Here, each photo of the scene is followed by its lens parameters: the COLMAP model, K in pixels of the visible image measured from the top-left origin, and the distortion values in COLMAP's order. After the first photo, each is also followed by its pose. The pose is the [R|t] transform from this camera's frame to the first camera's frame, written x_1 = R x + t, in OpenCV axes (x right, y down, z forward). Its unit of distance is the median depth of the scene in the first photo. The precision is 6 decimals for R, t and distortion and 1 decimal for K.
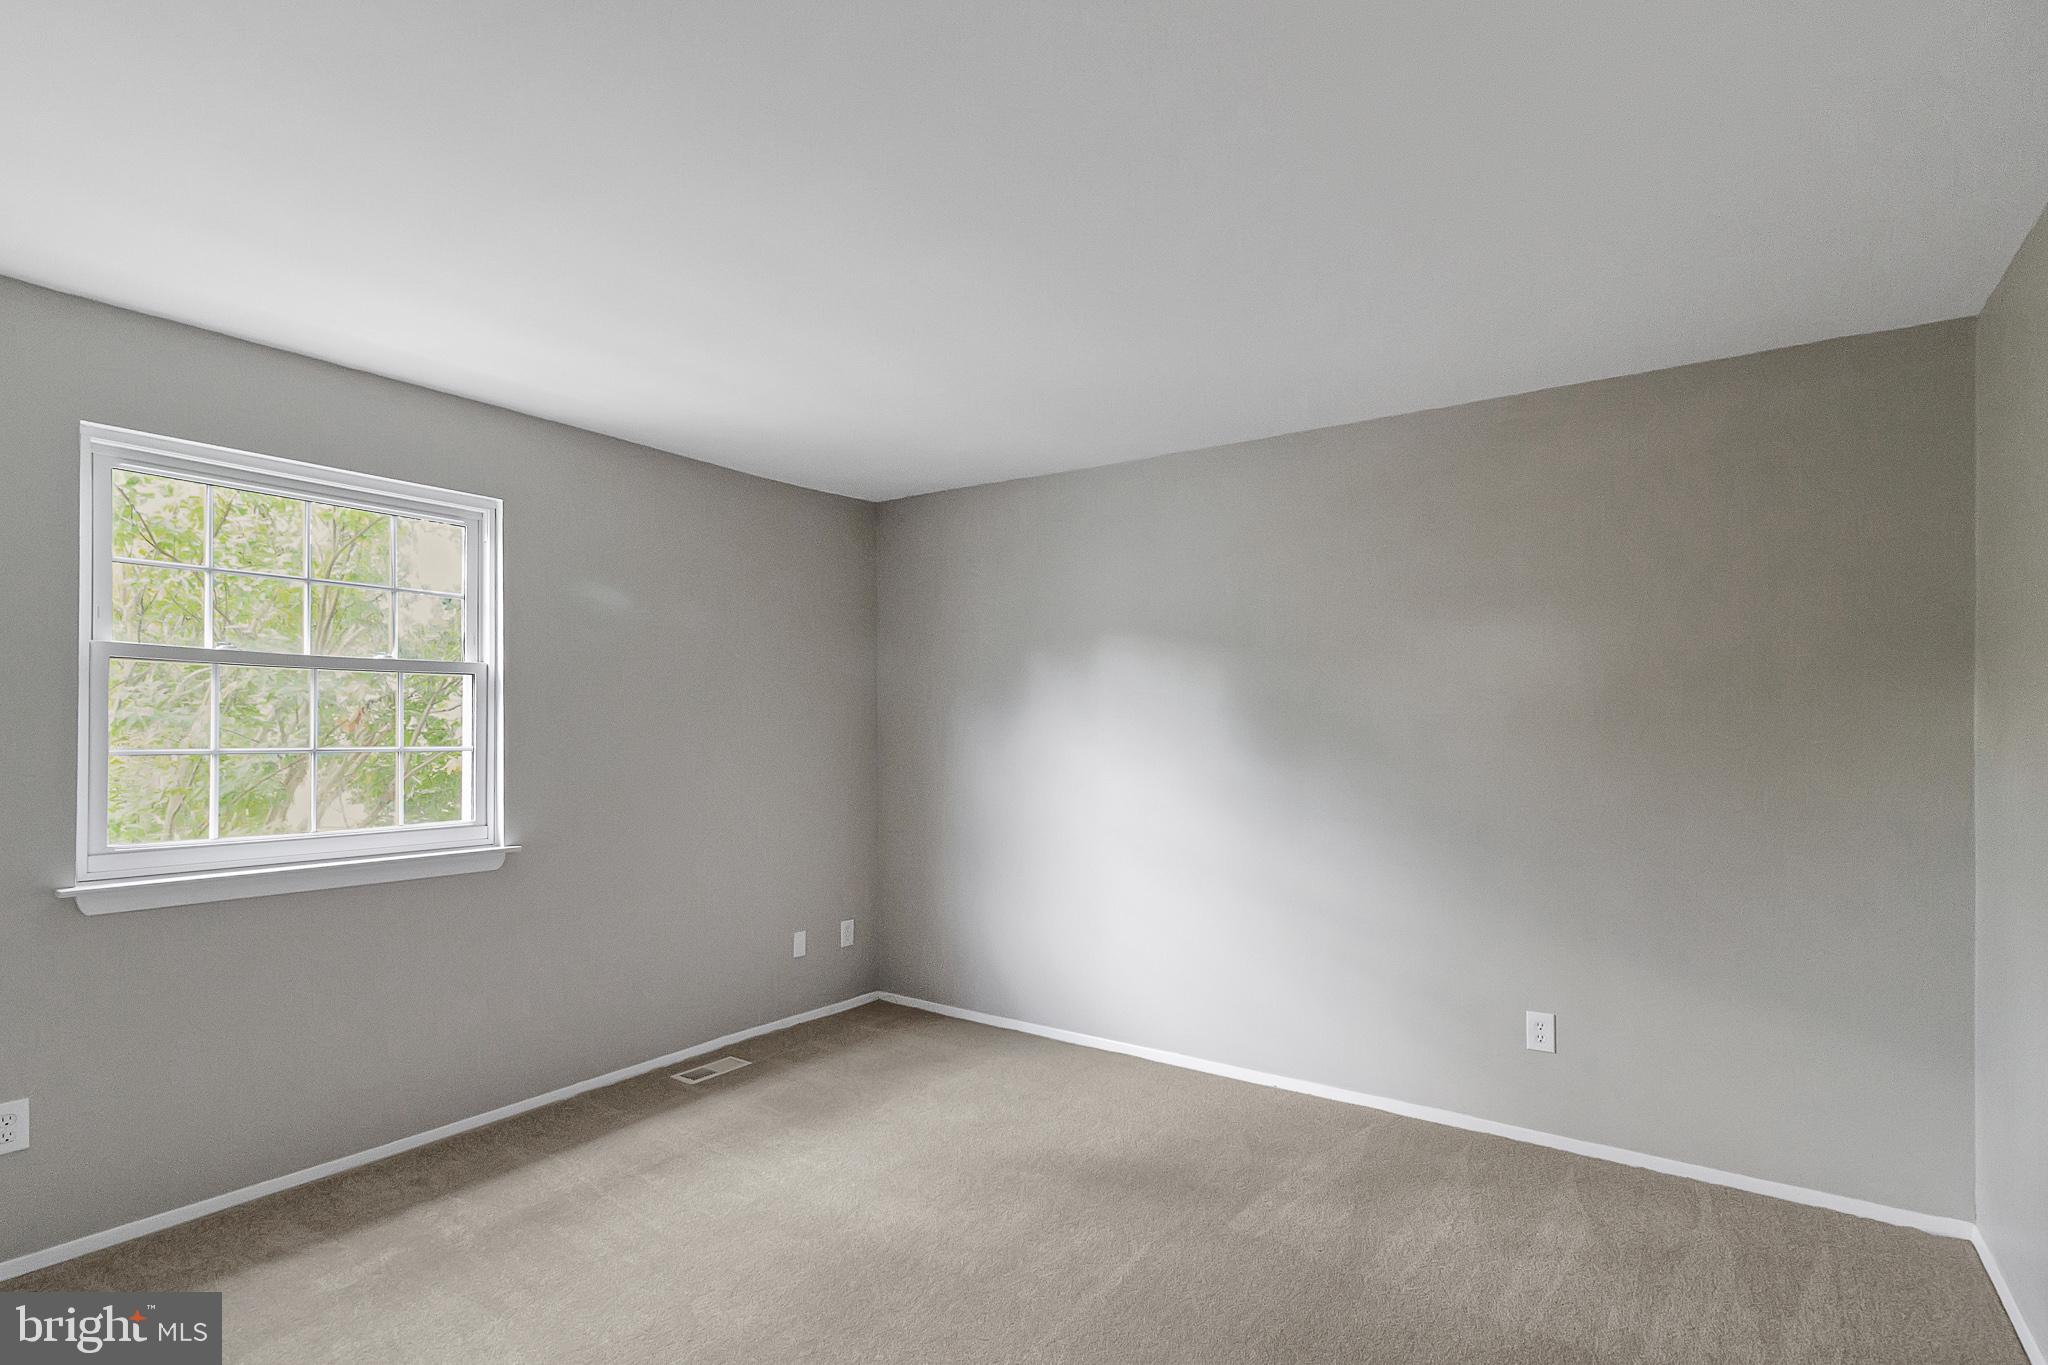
lens RADIAL K [[996.6, 0, 1025.3], [0, 996.6, 711.1], [0, 0, 1]] dist [0.003216, 0.000817]
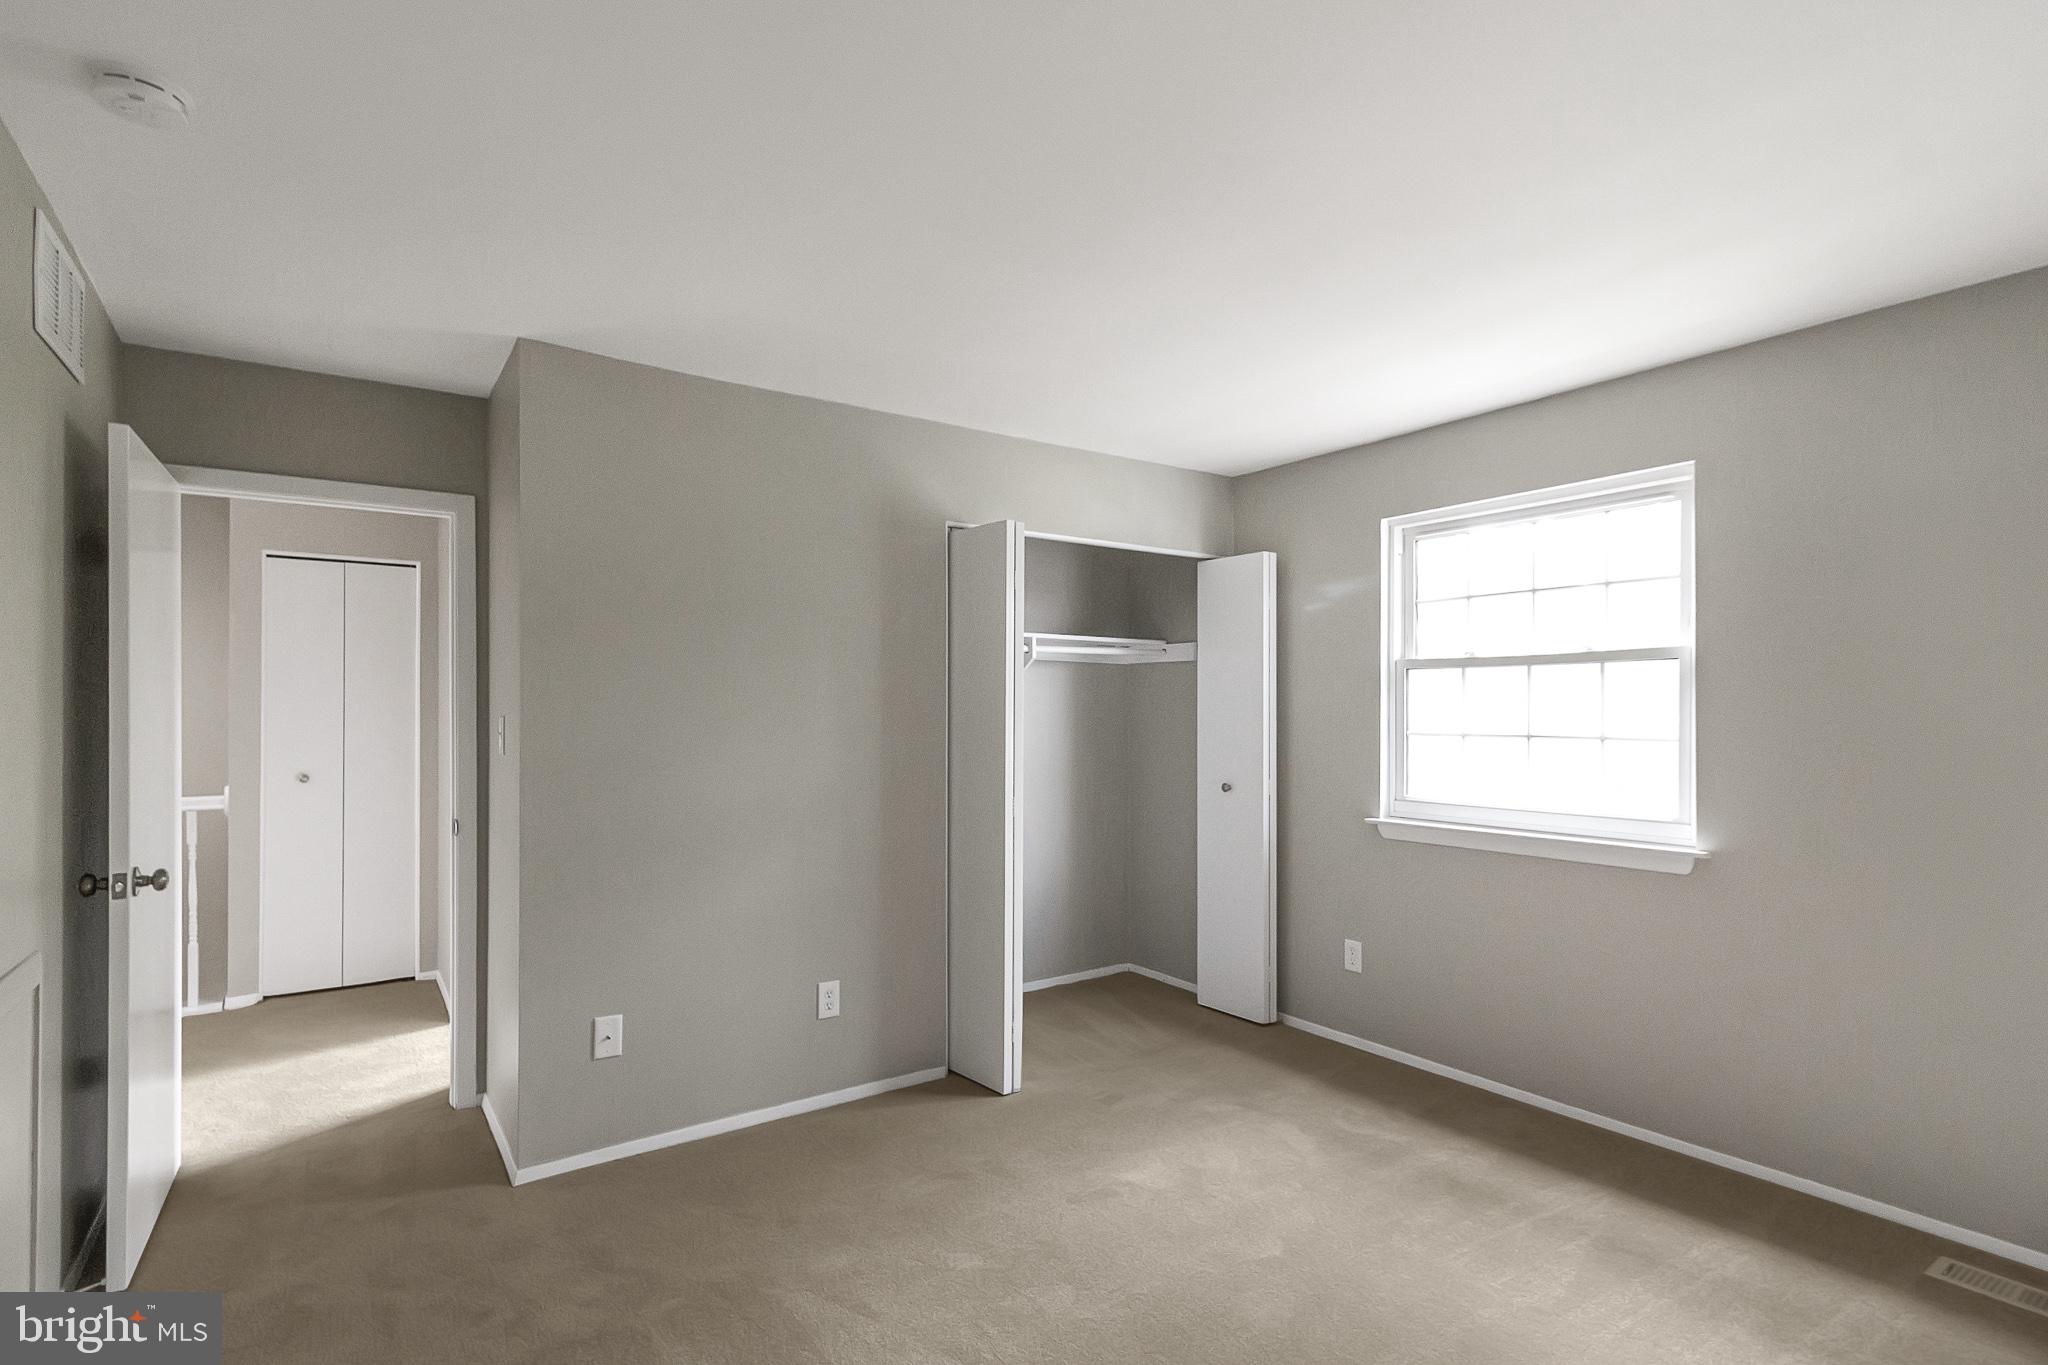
lens RADIAL K [[996.6, 0, 1025.3], [0, 996.6, 711.1], [0, 0, 1]] dist [0.003216, 0.000817]
pose [[-0.353795, -0.004994, -0.935310, 0.706385], [0.011361, 0.999889, -0.009636, 0.016952], [0.935254, -0.014035, -0.353699, 1.029363]]
